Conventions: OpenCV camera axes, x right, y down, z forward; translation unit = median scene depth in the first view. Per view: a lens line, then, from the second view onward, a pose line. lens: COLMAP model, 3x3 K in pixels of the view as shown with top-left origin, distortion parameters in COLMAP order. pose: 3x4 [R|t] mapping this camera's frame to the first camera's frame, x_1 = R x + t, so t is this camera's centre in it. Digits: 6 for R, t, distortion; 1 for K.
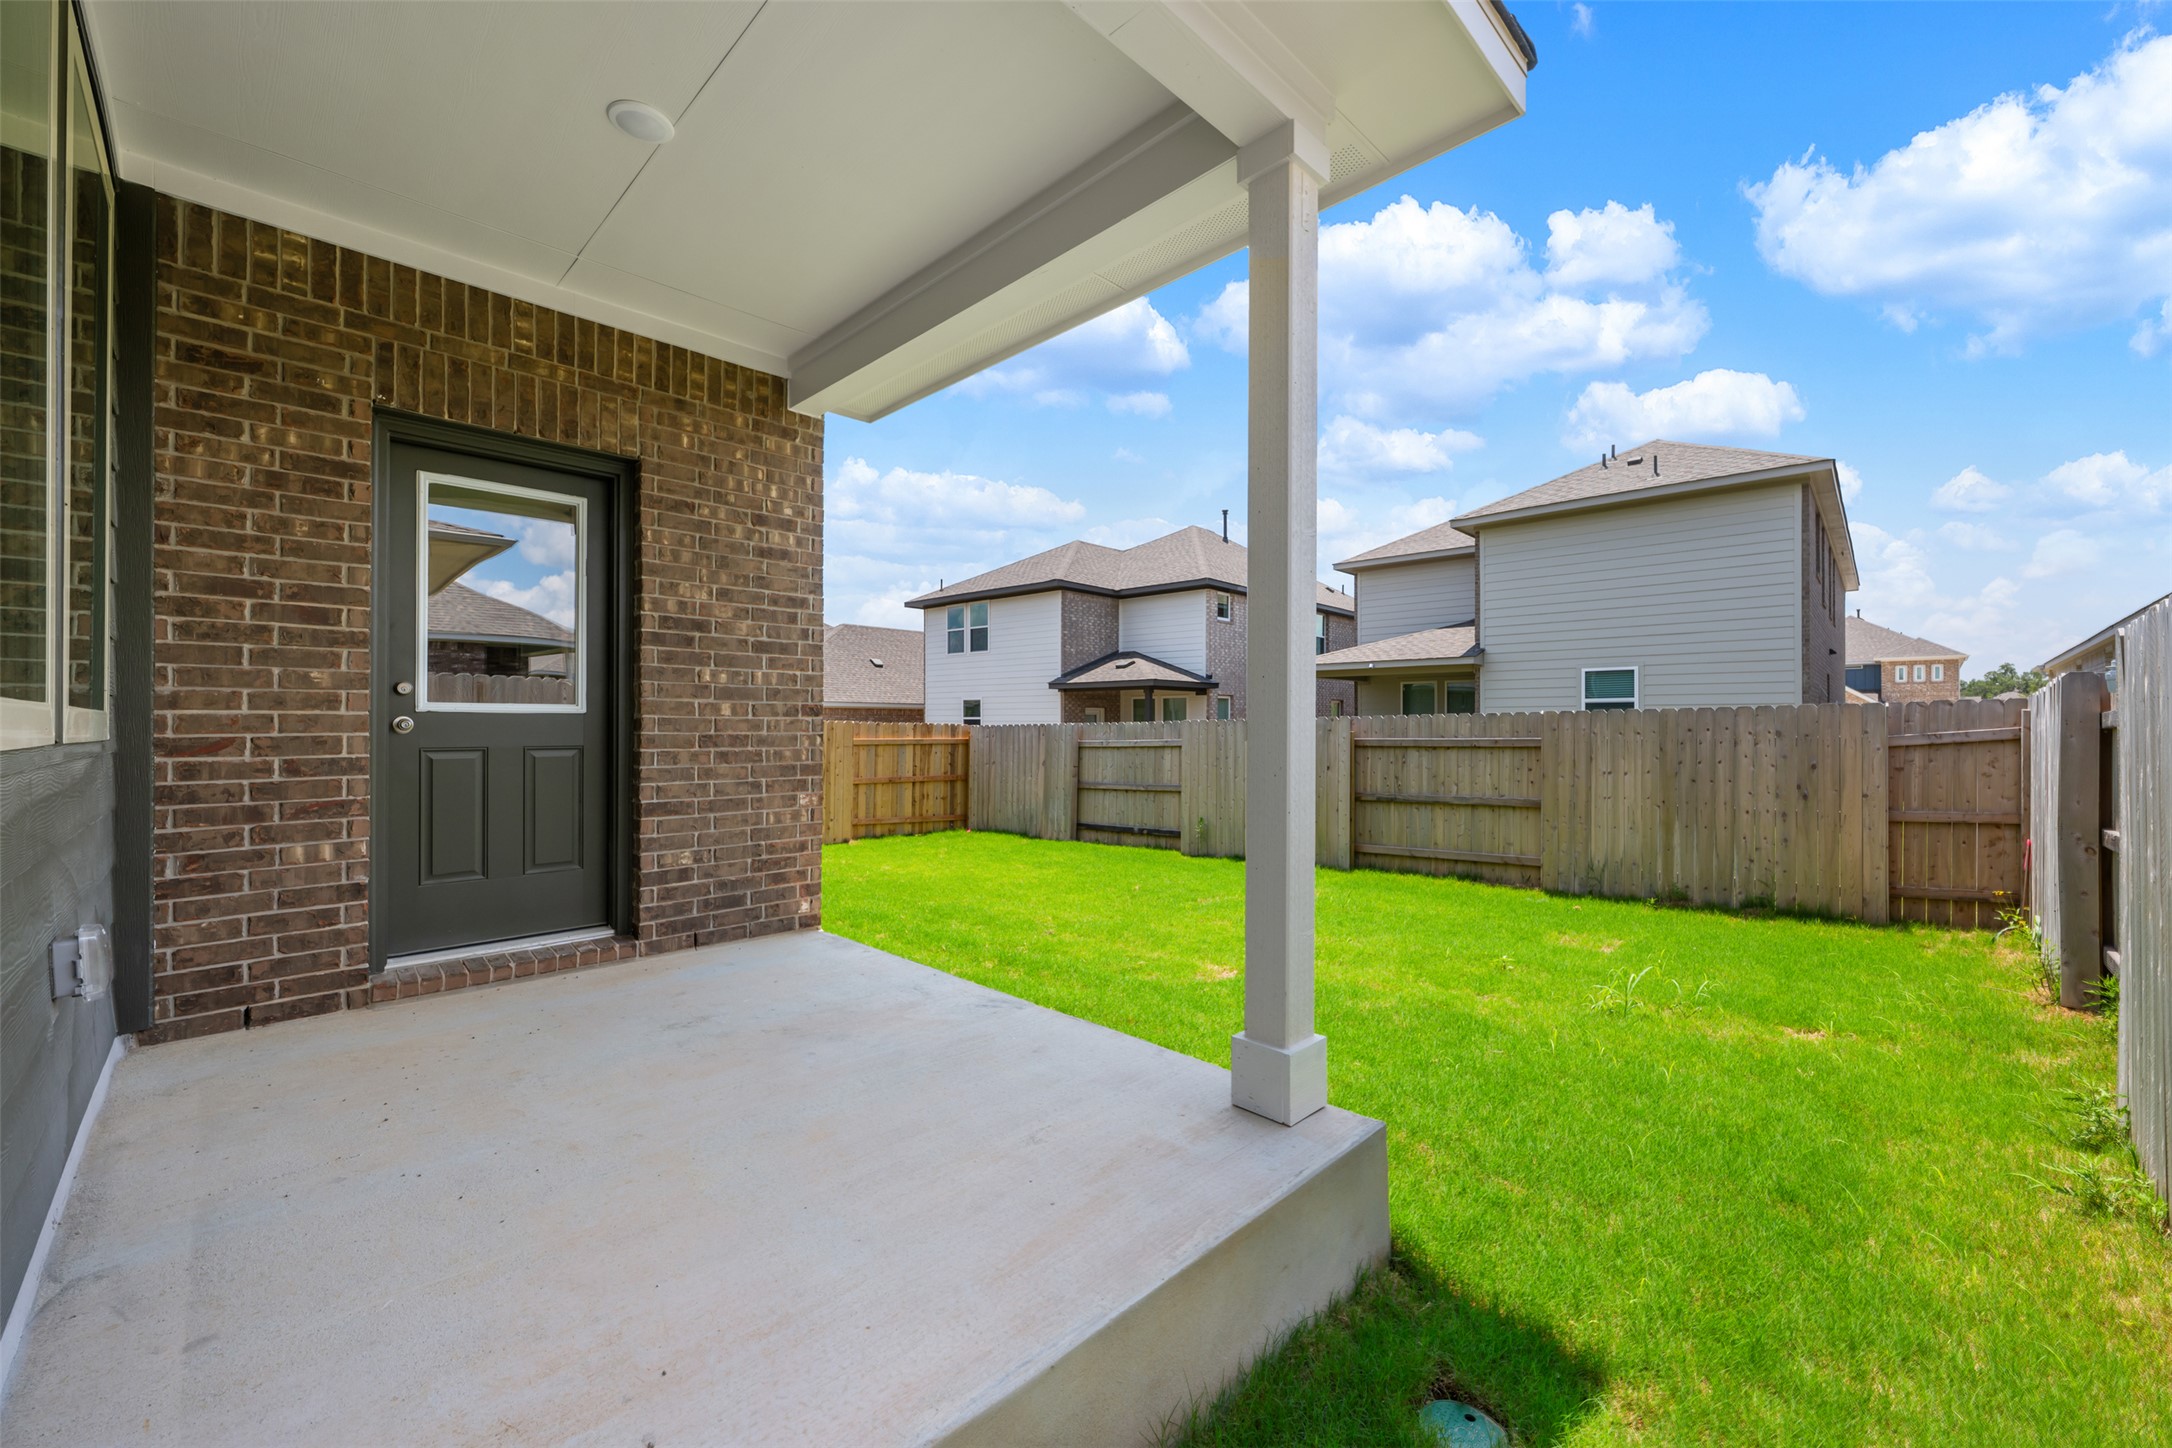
lens RADIAL K [[857.1, 0, 1084.7], [0, 857.1, 723.0], [0, 0, 1]] dist [-0.000080, -0.000059]
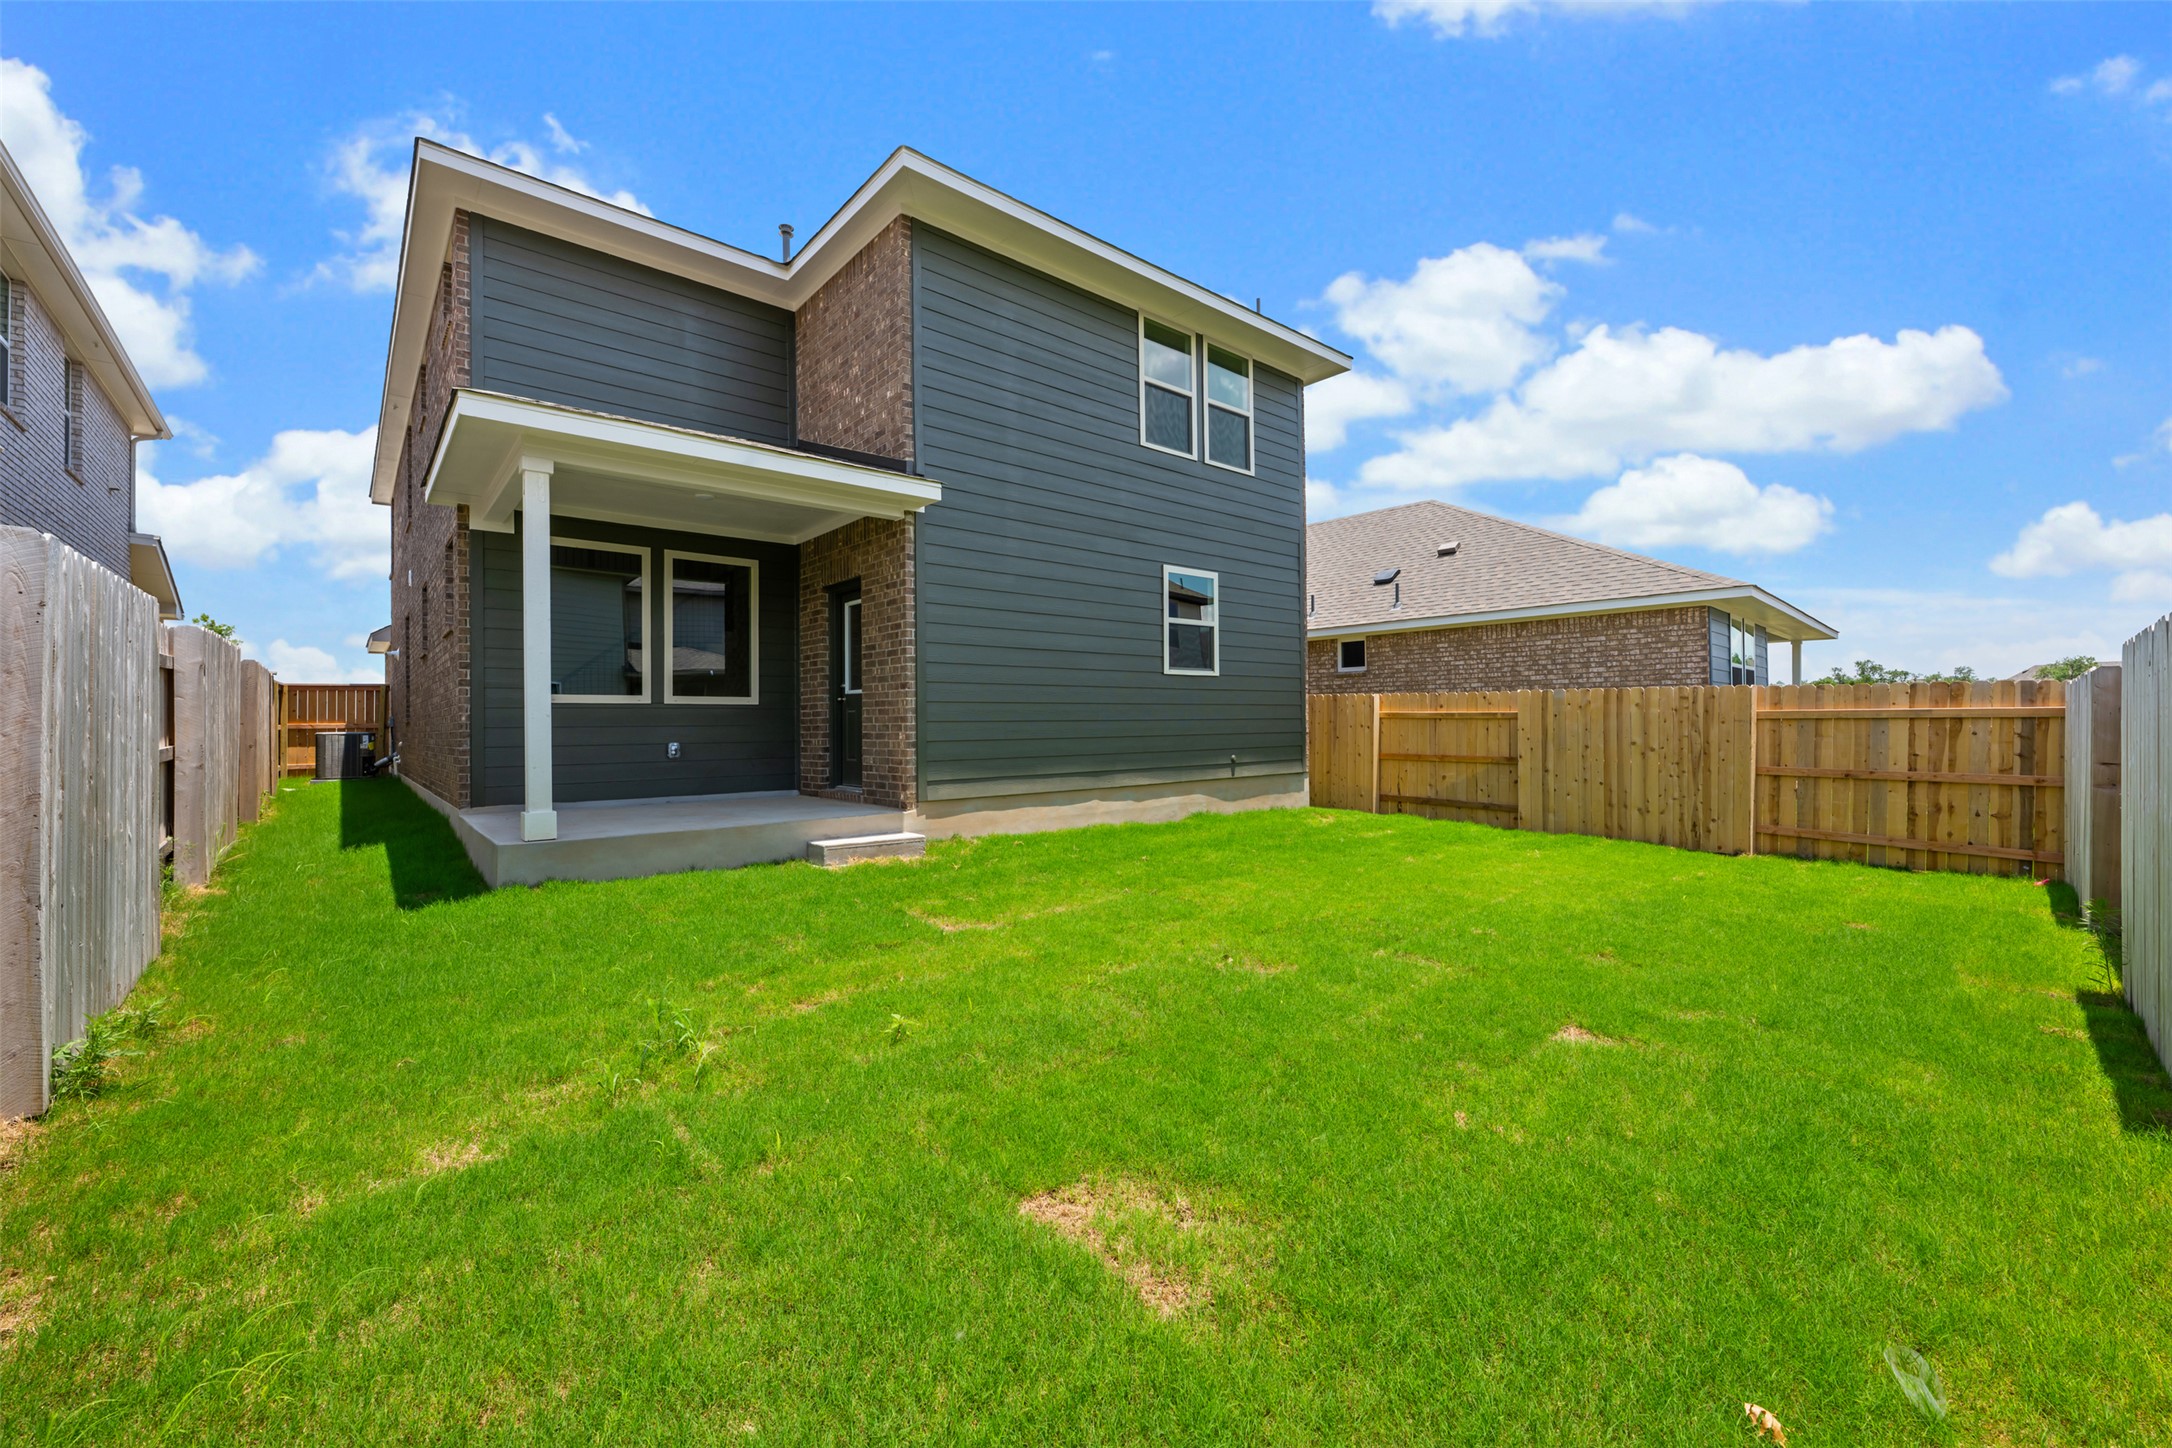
lens RADIAL K [[857.1, 0, 1084.7], [0, 857.1, 723.0], [0, 0, 1]] dist [-0.000080, -0.000059]
pose [[-0.075028, 0.000729, -0.997181, 0.444402], [0.012238, 0.999925, -0.000190, 0.021029], [0.997106, -0.012218, -0.075031, 0.470364]]
